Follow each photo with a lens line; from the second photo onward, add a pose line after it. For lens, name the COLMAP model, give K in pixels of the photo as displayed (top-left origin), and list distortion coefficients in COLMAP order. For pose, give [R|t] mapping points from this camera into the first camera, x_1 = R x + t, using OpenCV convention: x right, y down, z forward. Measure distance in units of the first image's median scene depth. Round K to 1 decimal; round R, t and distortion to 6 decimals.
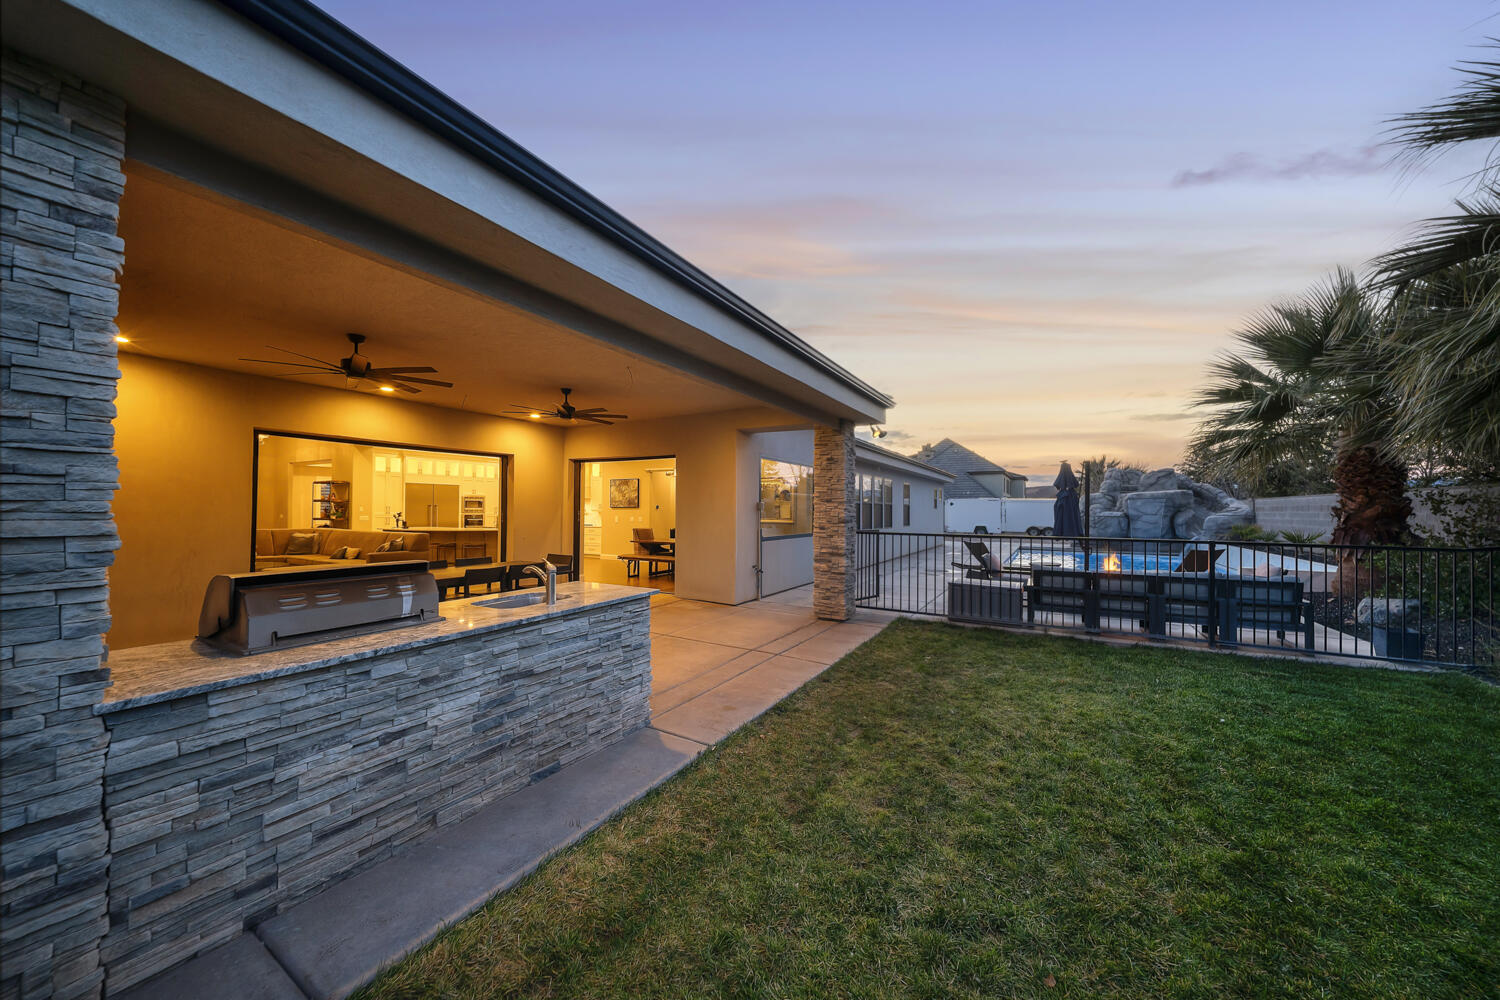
lens RADIAL K [[529.3, 0, 740.3], [0, 529.3, 501.0], [0, 0, 1]] dist [0.001128, -0.003938]
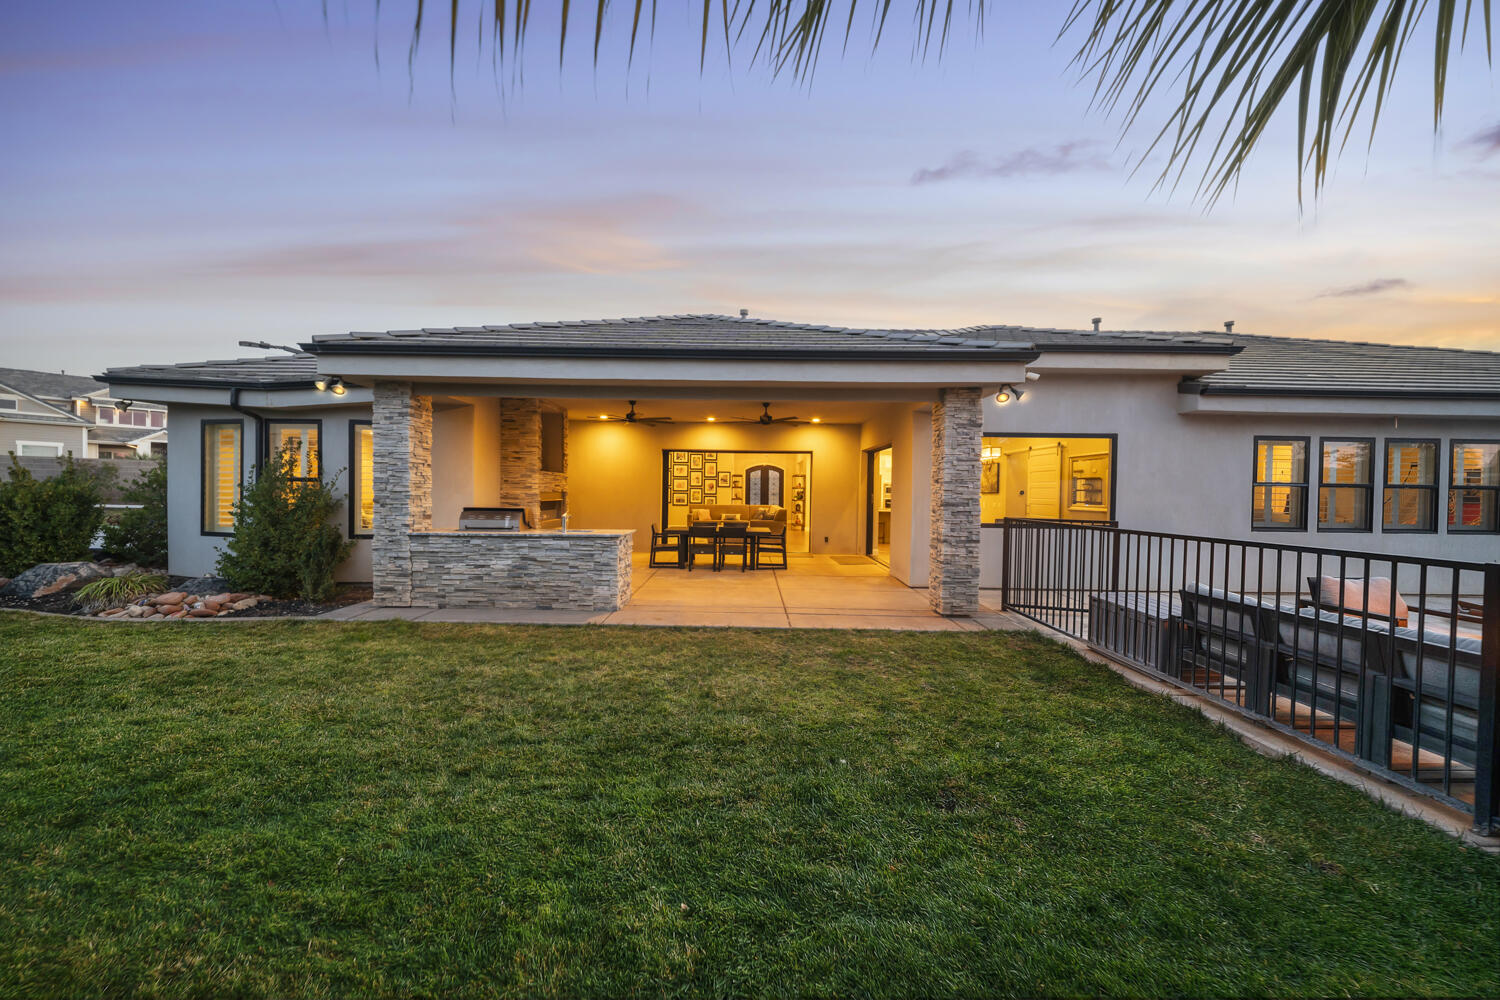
lens RADIAL K [[522.1, 0, 745.6], [0, 522.1, 500.7], [0, 0, 1]] dist [0.010933, -0.008295]
pose [[0.507052, 0.016486, -0.861758, 0.612515], [0.001709, 0.999796, 0.020133, 0.010148], [0.861914, -0.011681, 0.506920, 0.202309]]
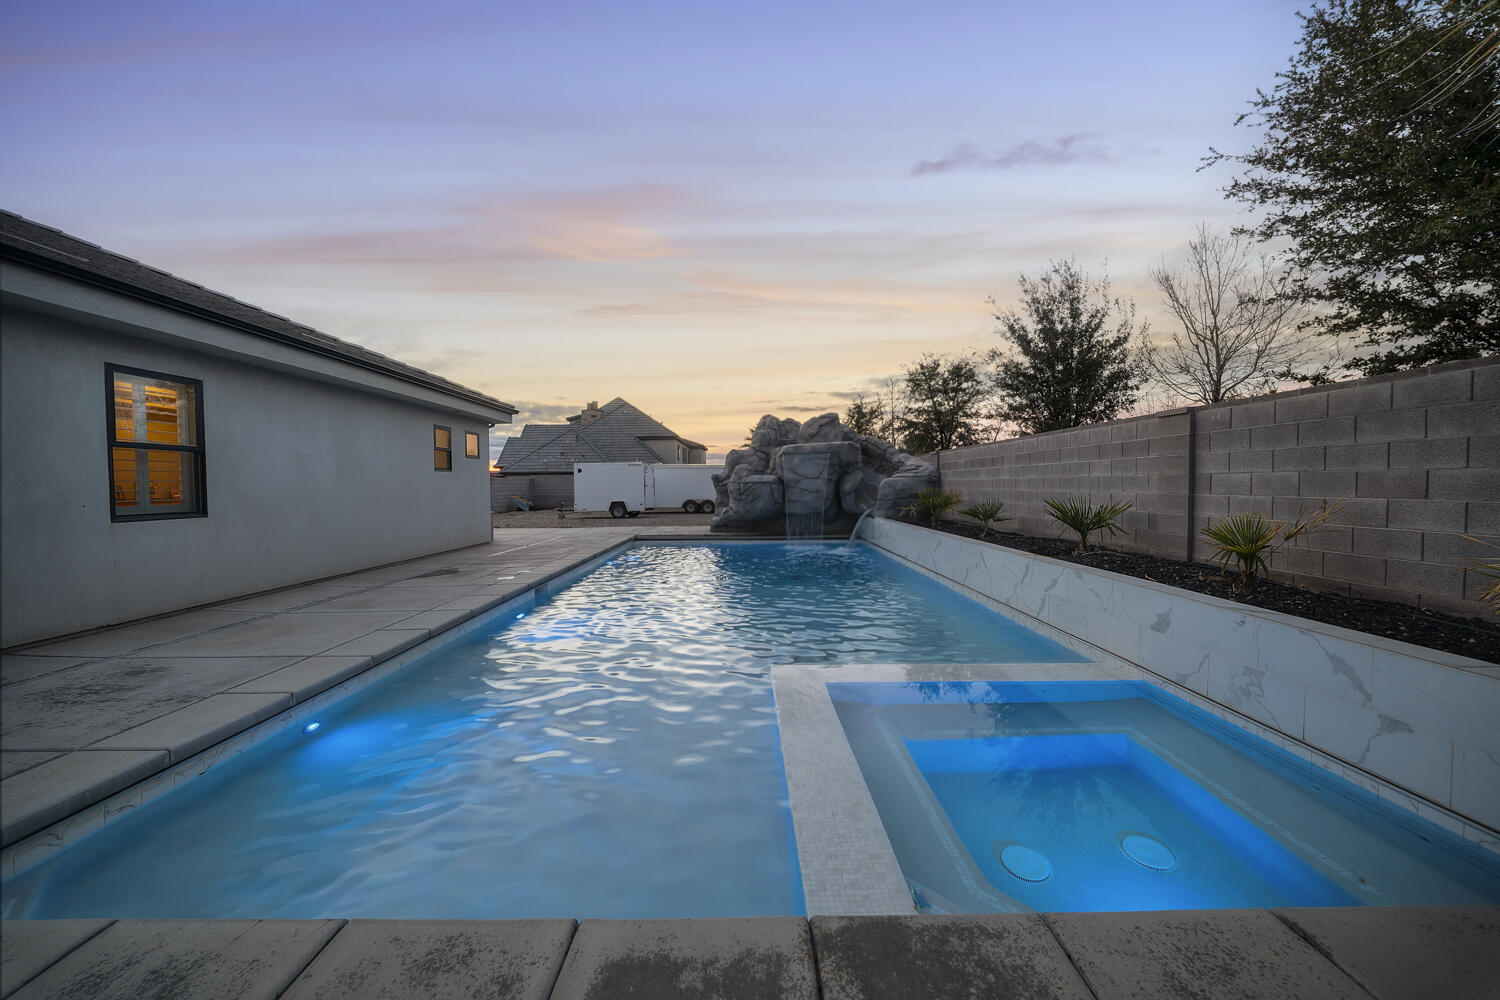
lens RADIAL K [[522.1, 0, 745.6], [0, 522.1, 500.7], [0, 0, 1]] dist [0.010933, -0.008295]
pose [[0.859872, -0.028756, 0.509700, 0.854968], [0.005189, 0.998853, 0.047600, 0.049335], [-0.510484, -0.038286, 0.859035, 1.104653]]
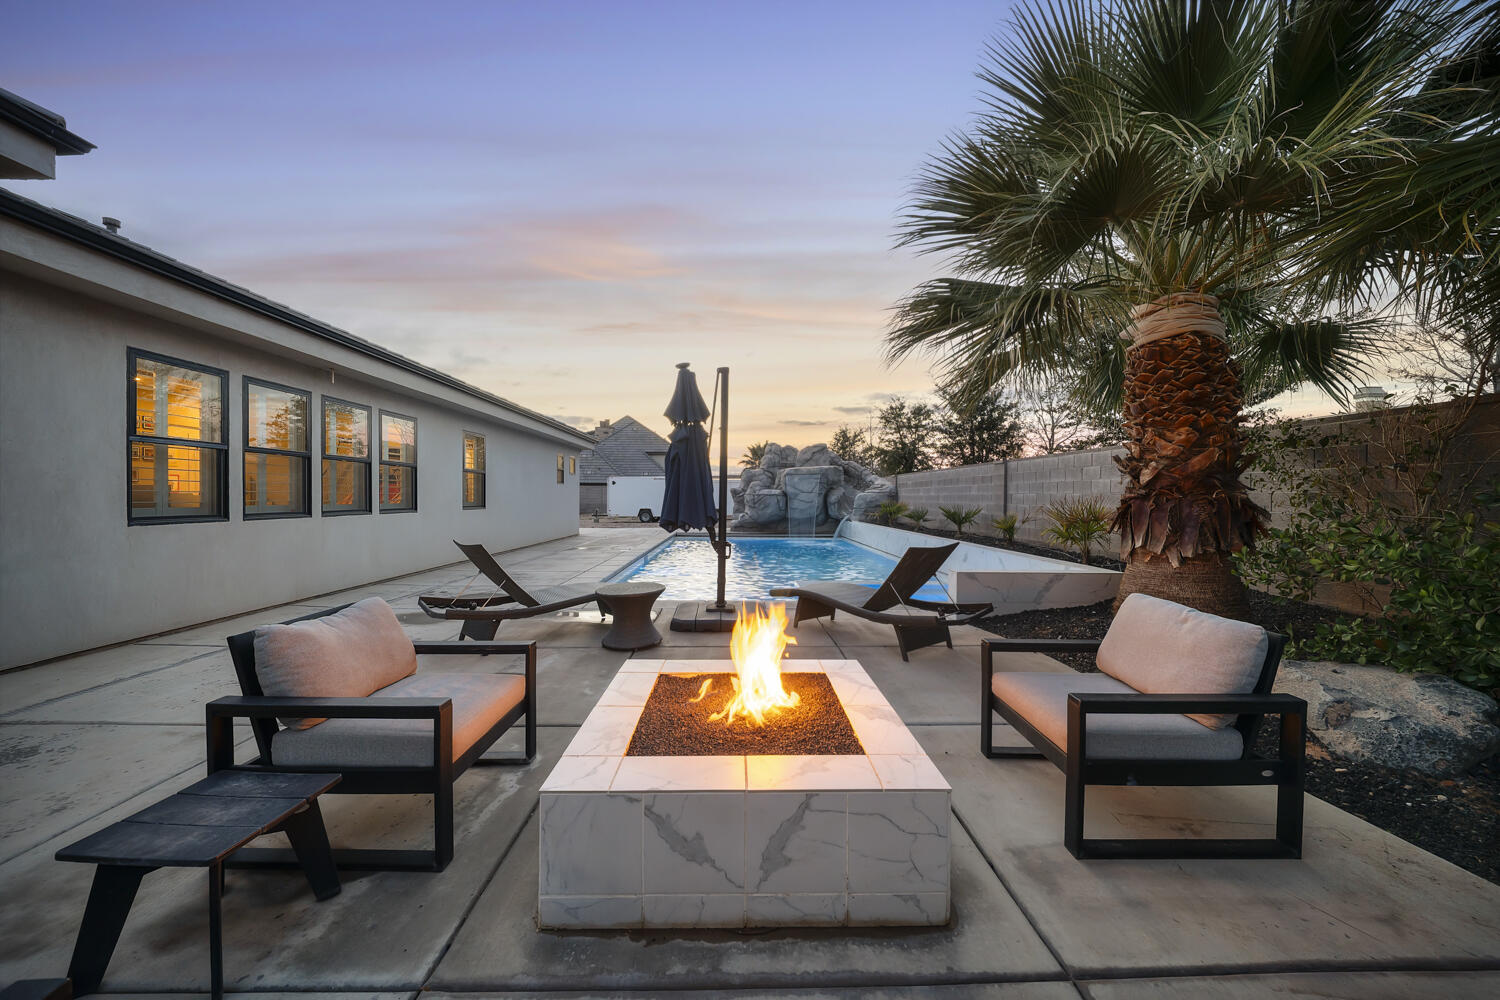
lens RADIAL K [[522.1, 0, 745.6], [0, 522.1, 500.7], [0, 0, 1]] dist [0.010933, -0.008295]
pose [[0.847741, -0.004260, 0.530393, 0.504765], [-0.009986, 0.999662, 0.023989, 0.043614], [-0.530316, -0.025633, 0.847412, 0.701869]]
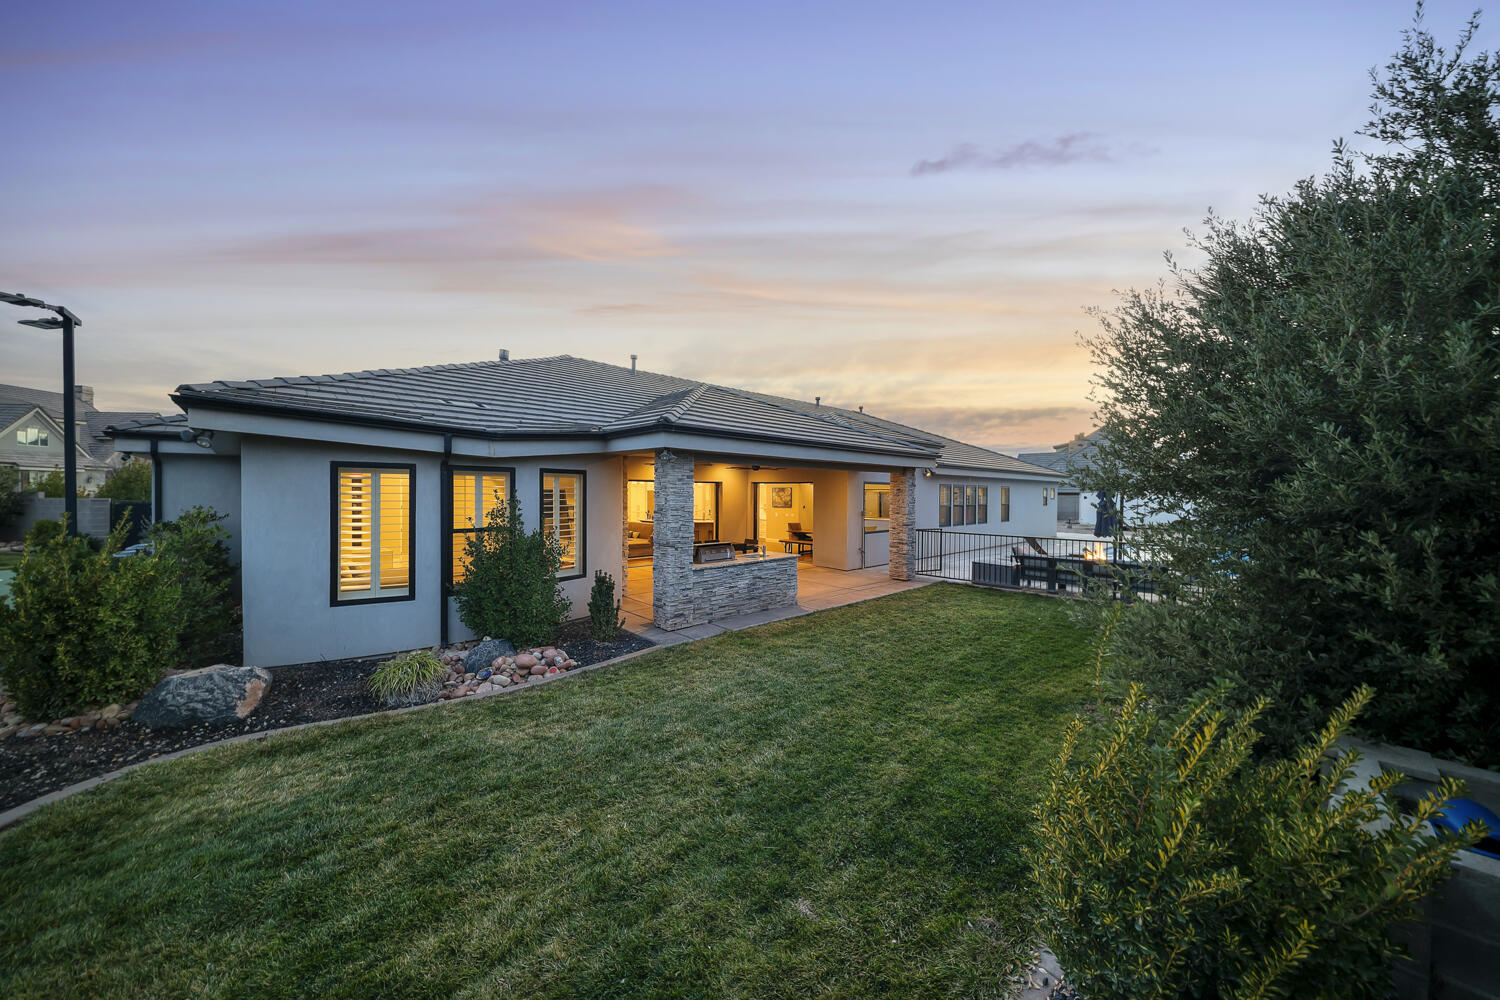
lens RADIAL K [[522.1, 0, 745.6], [0, 522.1, 500.7], [0, 0, 1]] dist [0.010933, -0.008295]
pose [[0.962650, 0.005009, -0.270702, 0.118726], [0.003035, 0.999566, 0.029289, -0.075154], [0.270732, -0.029017, 0.962217, -0.655137]]
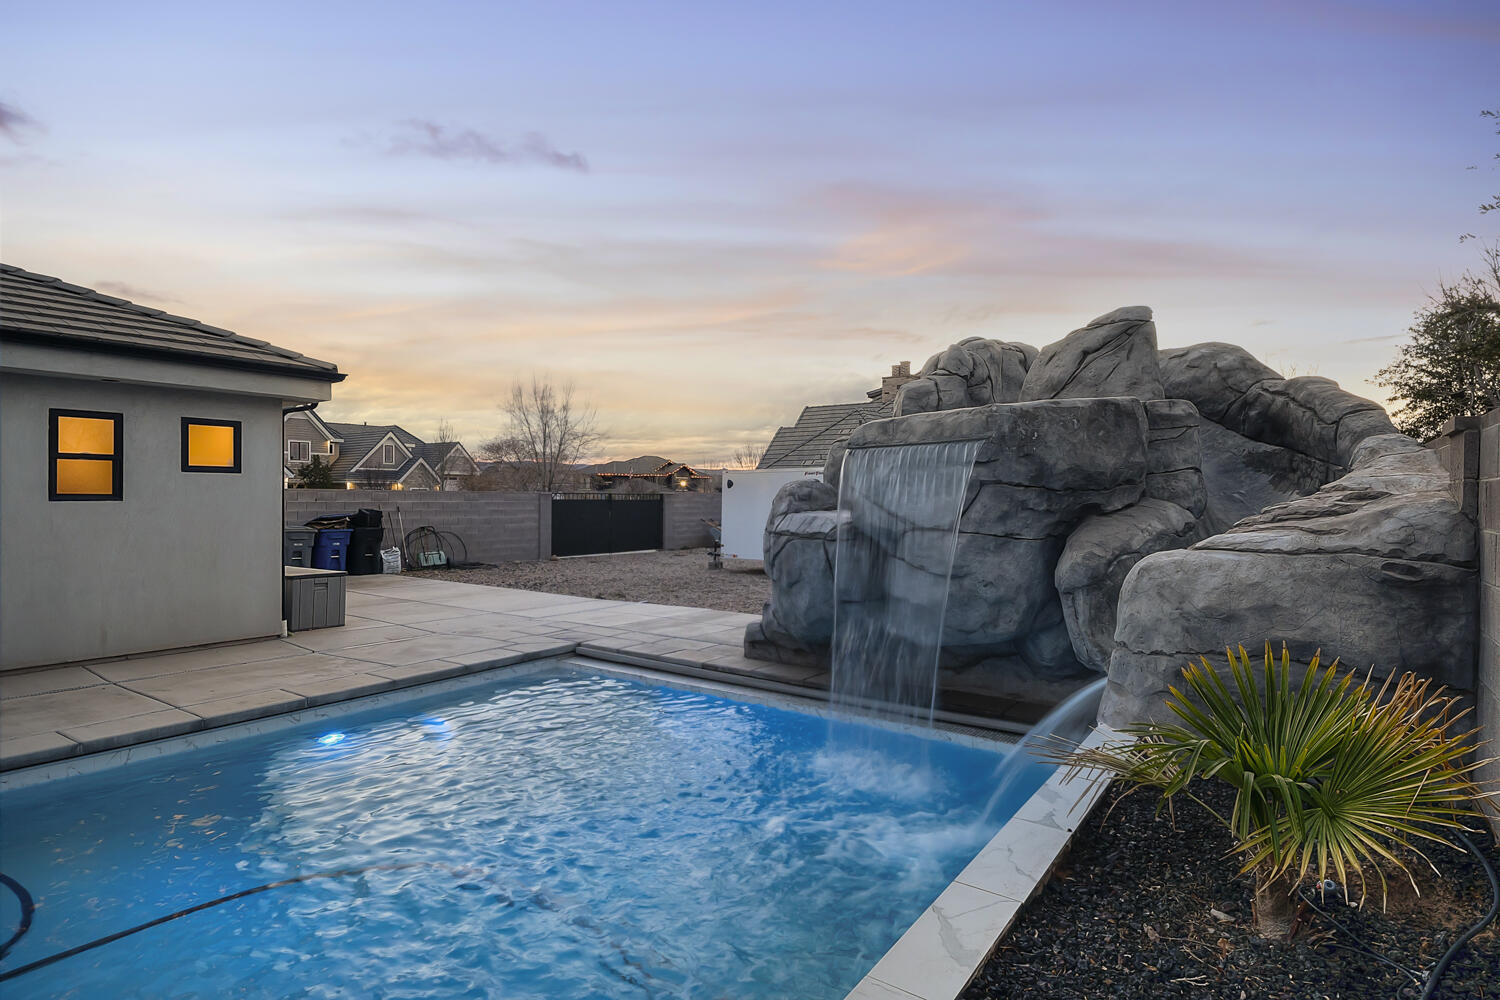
lens RADIAL K [[792.6, 0, 725.9], [0, 792.6, 499.0], [0, 0, 1]] dist [0.012917, -0.011186]
pose [[0.995054, 0.000548, -0.099330, 1.621323], [0.001321, 0.999823, 0.018744, 0.021182], [0.099323, -0.018783, 0.994878, 1.587171]]
